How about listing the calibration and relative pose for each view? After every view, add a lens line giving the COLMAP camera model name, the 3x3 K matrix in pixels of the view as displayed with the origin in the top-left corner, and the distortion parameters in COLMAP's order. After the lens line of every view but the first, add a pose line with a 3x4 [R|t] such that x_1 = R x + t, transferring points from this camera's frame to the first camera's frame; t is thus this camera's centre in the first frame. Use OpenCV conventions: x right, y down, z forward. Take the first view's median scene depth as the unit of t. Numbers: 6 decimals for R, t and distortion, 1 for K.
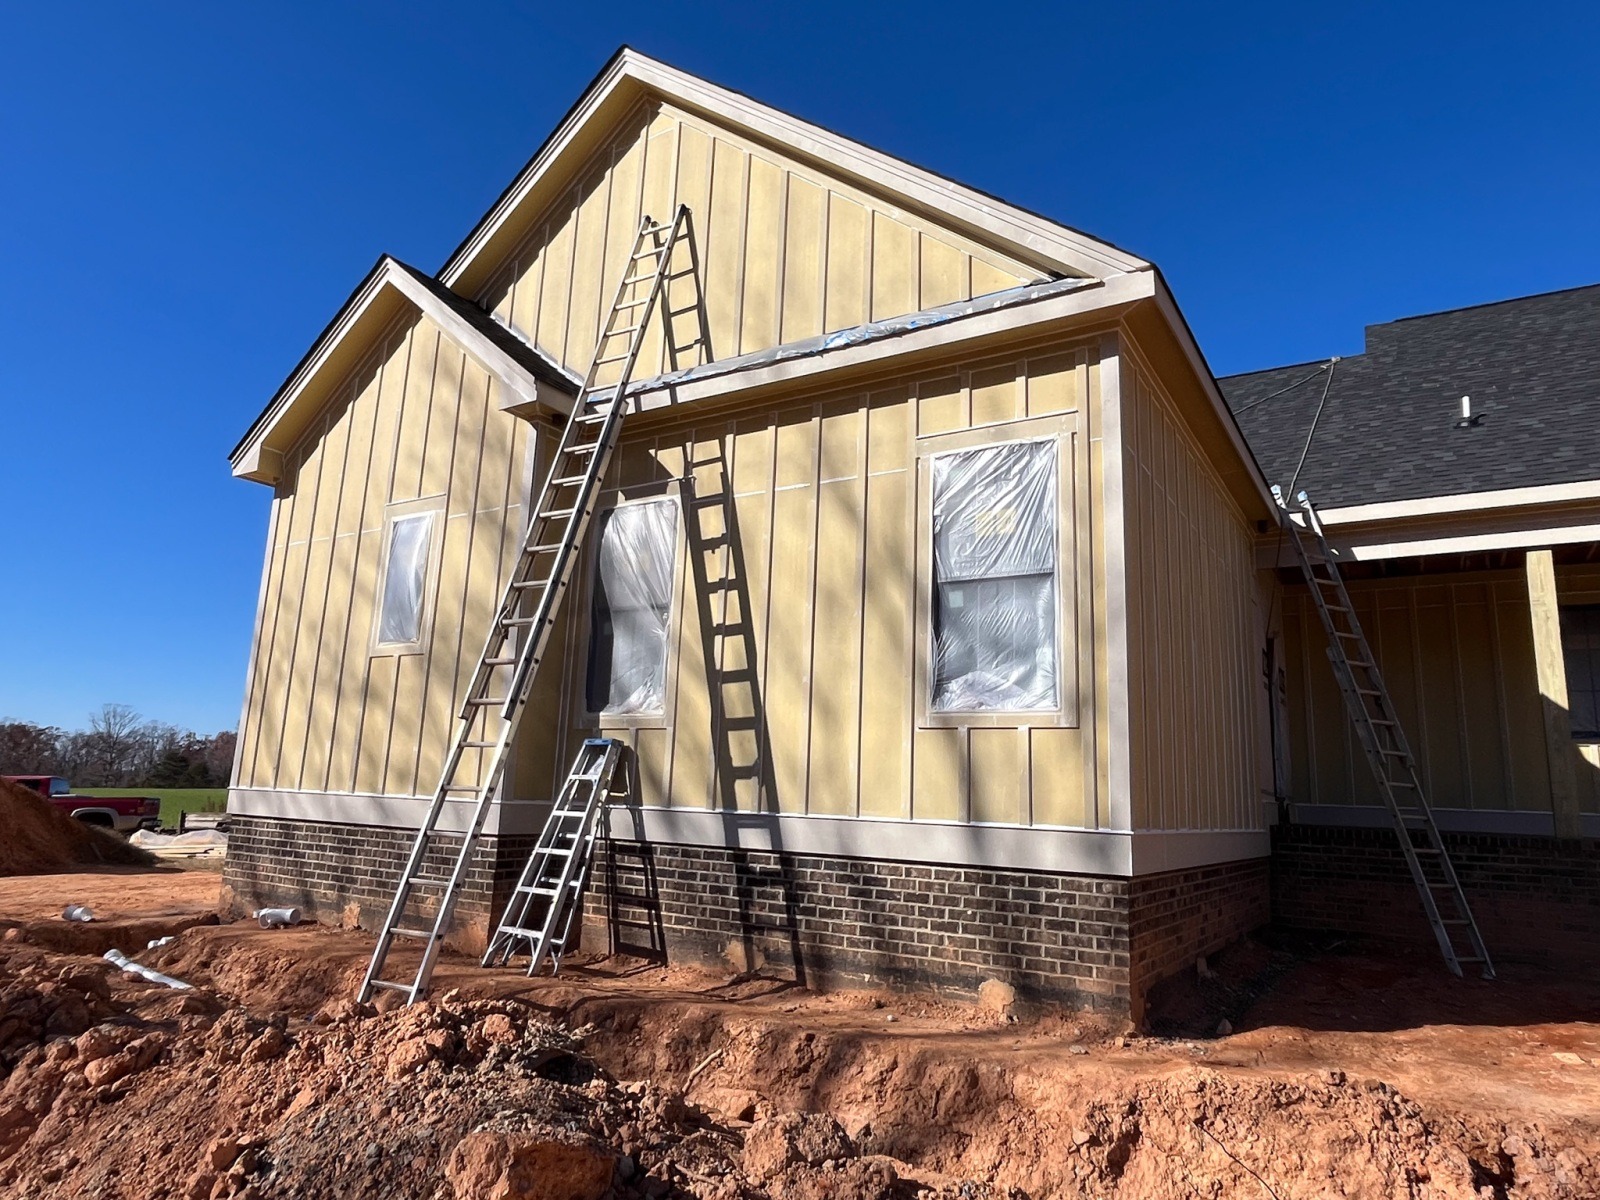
lens RADIAL K [[994.6, 0, 801.7], [0, 994.6, 593.4], [0, 0, 1]] dist [-0.001494, -0.002307]
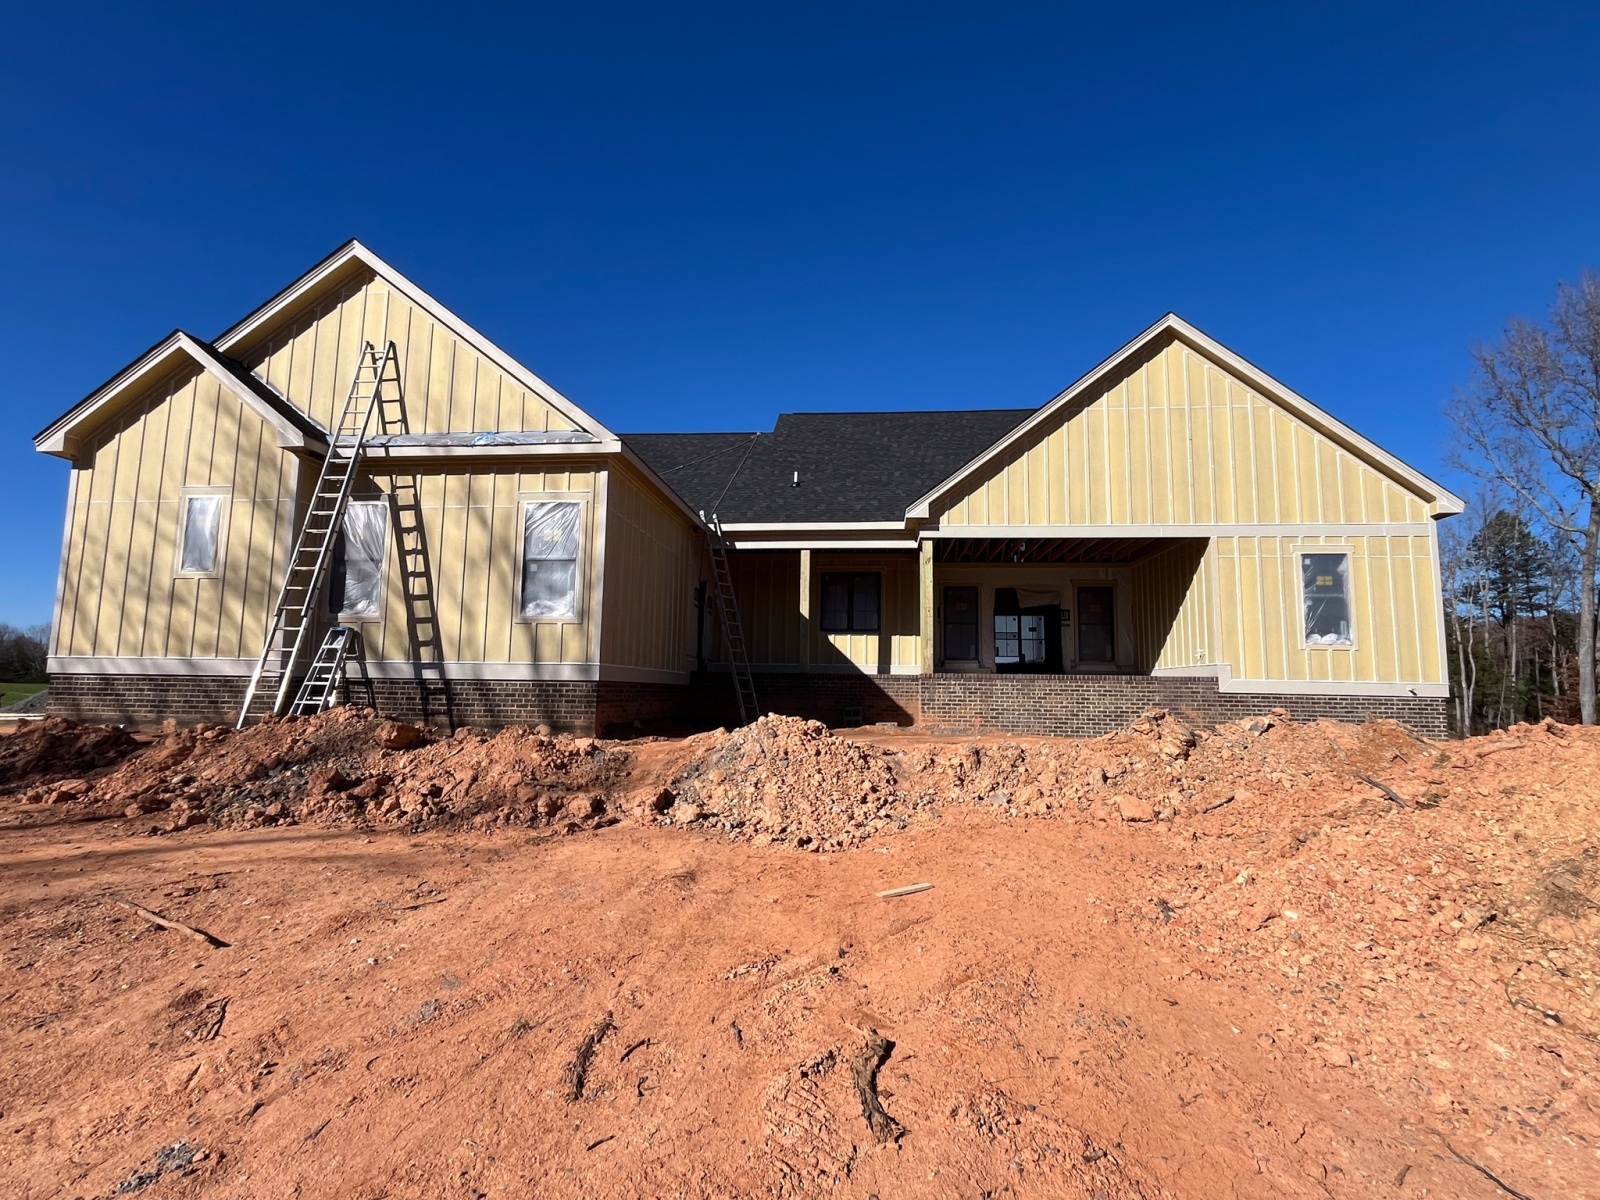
lens RADIAL K [[737.4, 0, 786.9], [0, 737.4, 602.8], [0, 0, 1]] dist [-0.004755, -0.001230]
pose [[0.896784, 0.023968, 0.441818, -0.056299], [-0.069264, 0.993826, 0.086675, -0.083405], [-0.437013, -0.108331, 0.892908, -0.641832]]
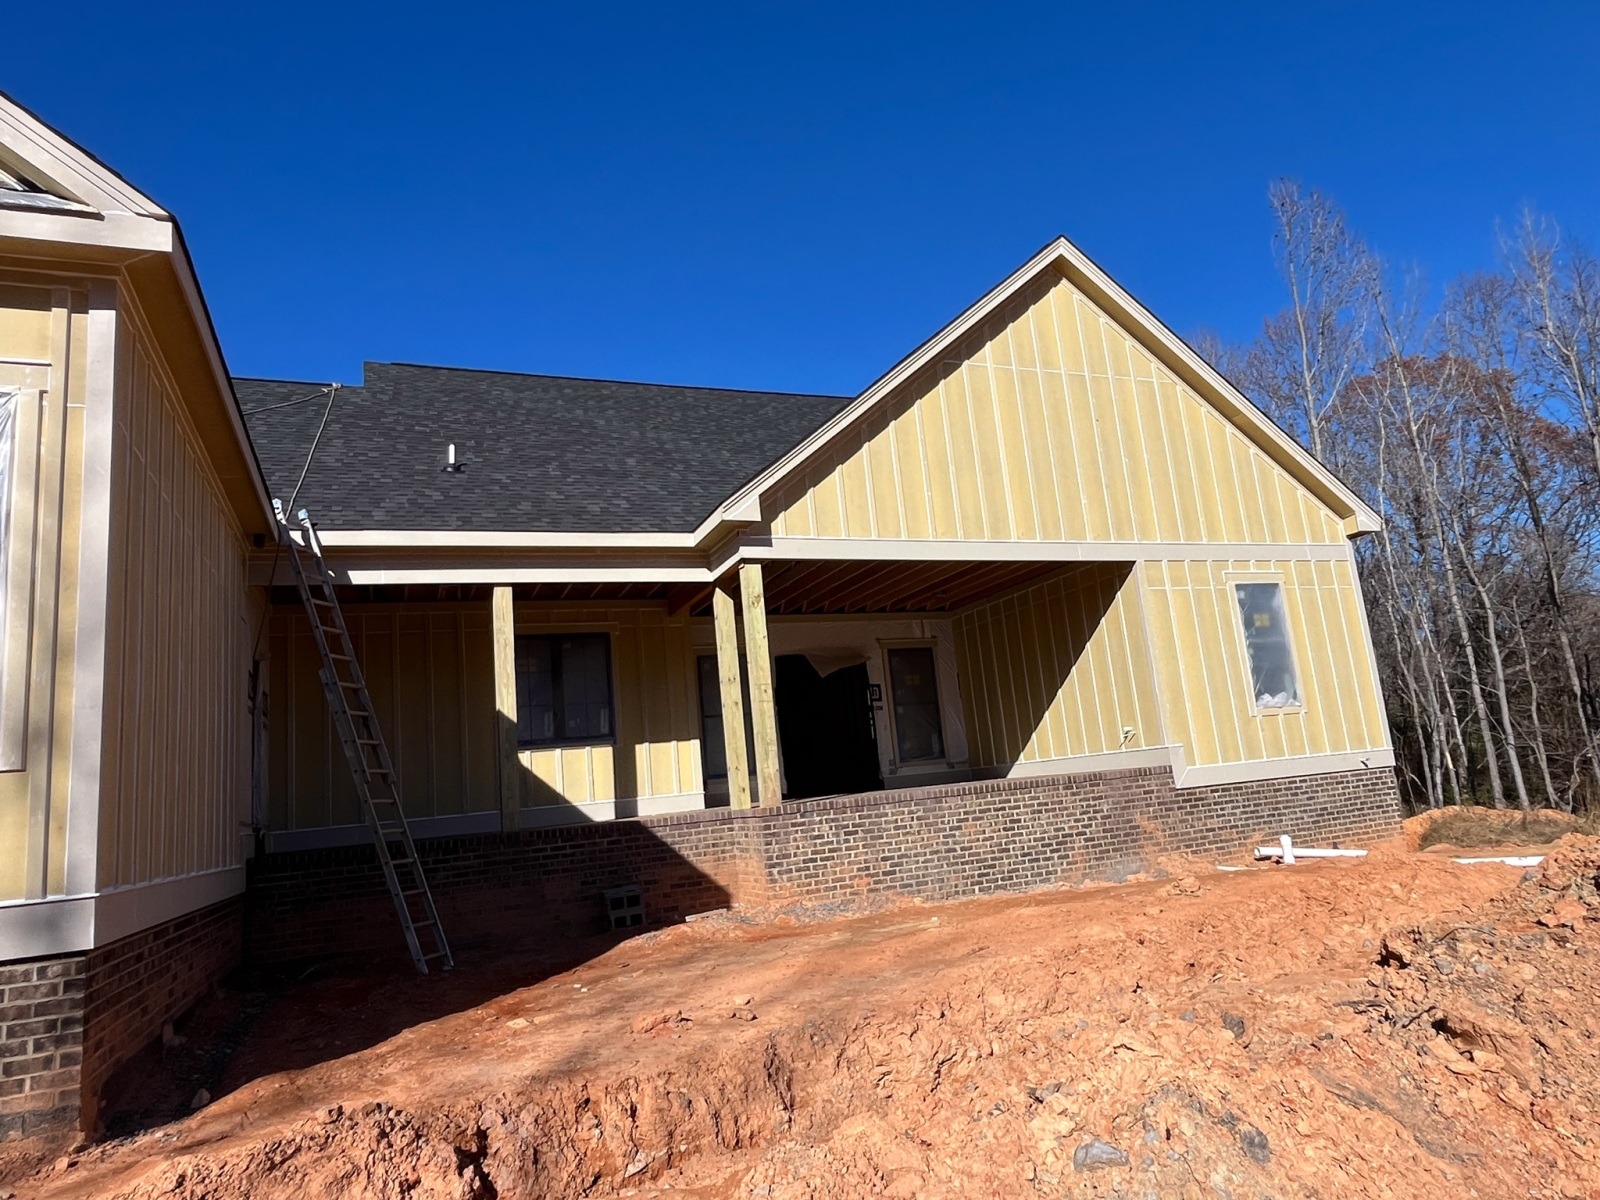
lens RADIAL K [[994.6, 0, 806.0], [0, 994.6, 604.8], [0, 0, 1]] dist [-0.001494, -0.002307]
pose [[0.573049, 0.057396, 0.817509, -0.008383], [-0.047343, 0.998197, -0.036896, 0.005116], [-0.818153, -0.017560, 0.574733, 0.046390]]
